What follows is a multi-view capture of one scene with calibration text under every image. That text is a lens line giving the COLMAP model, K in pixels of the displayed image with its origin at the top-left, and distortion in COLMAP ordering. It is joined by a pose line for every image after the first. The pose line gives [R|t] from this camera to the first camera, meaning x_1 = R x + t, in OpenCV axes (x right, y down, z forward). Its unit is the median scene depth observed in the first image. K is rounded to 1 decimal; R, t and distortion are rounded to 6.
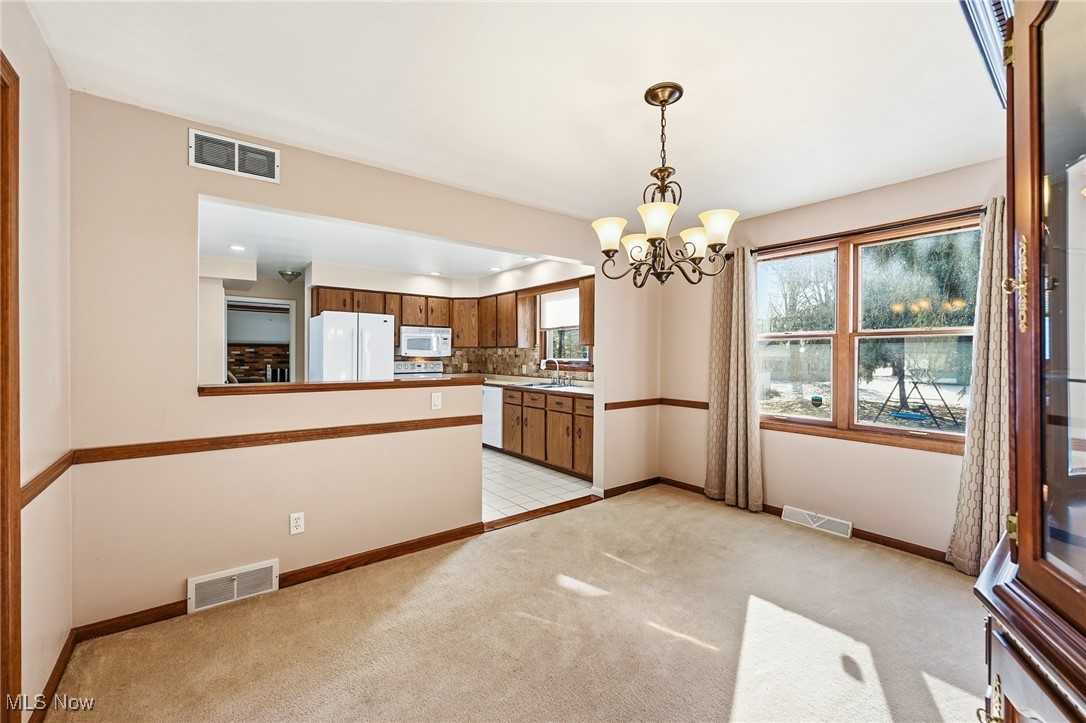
lens RADIAL K [[443.4, 0, 543.6], [0, 443.4, 358.1], [0, 0, 1]] dist [0.000559, 0.000239]
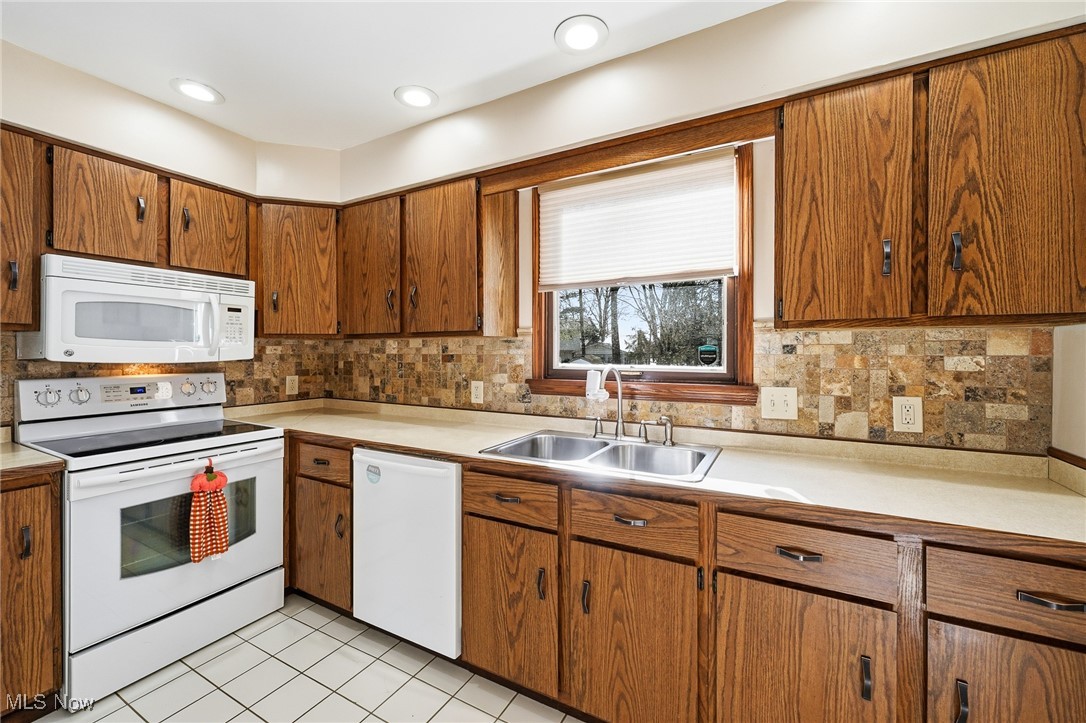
lens RADIAL K [[443.4, 0, 543.2], [0, 443.4, 351.8], [0, 0, 1]] dist [0.000559, 0.000239]
pose [[0.919330, -0.001983, 0.393481, -0.136819], [0.005237, 0.999960, -0.007195, -0.006989], [-0.393452, 0.008675, 0.919304, 0.588991]]
